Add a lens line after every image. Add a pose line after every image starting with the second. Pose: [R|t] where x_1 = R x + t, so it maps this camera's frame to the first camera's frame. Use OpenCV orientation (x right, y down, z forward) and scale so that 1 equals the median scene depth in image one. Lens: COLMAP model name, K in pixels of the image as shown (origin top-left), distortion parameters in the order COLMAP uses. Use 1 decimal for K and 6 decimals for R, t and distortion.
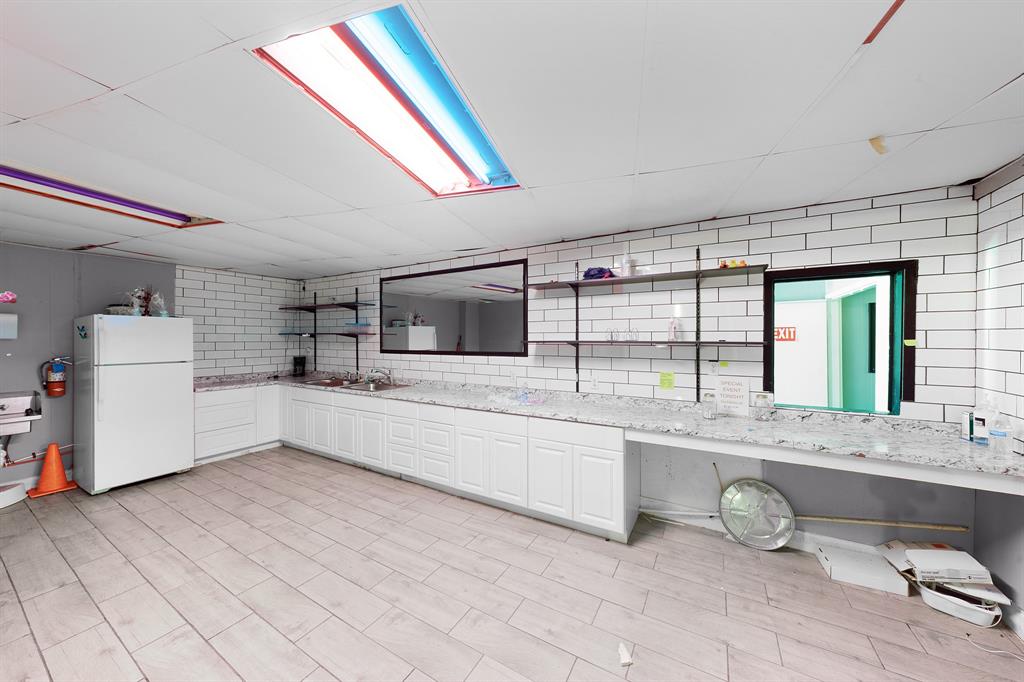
lens RADIAL K [[358.9, 0, 499.7], [0, 358.9, 337.1], [0, 0, 1]] dist [-0.000267, 0.000020]
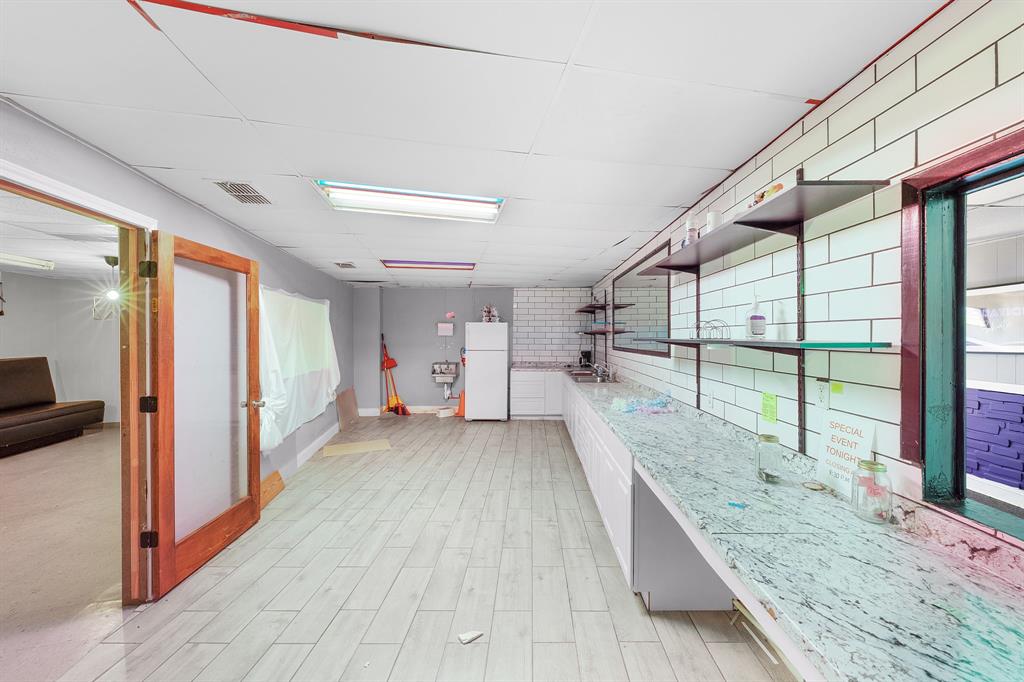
lens RADIAL K [[358.9, 0, 499.7], [0, 358.9, 337.1], [0, 0, 1]] dist [-0.000267, 0.000020]
pose [[0.500825, 0.004637, -0.865536, 0.549803], [0.000271, 0.999985, 0.005514, 0.002036], [0.865549, -0.002996, 0.500816, 0.234447]]
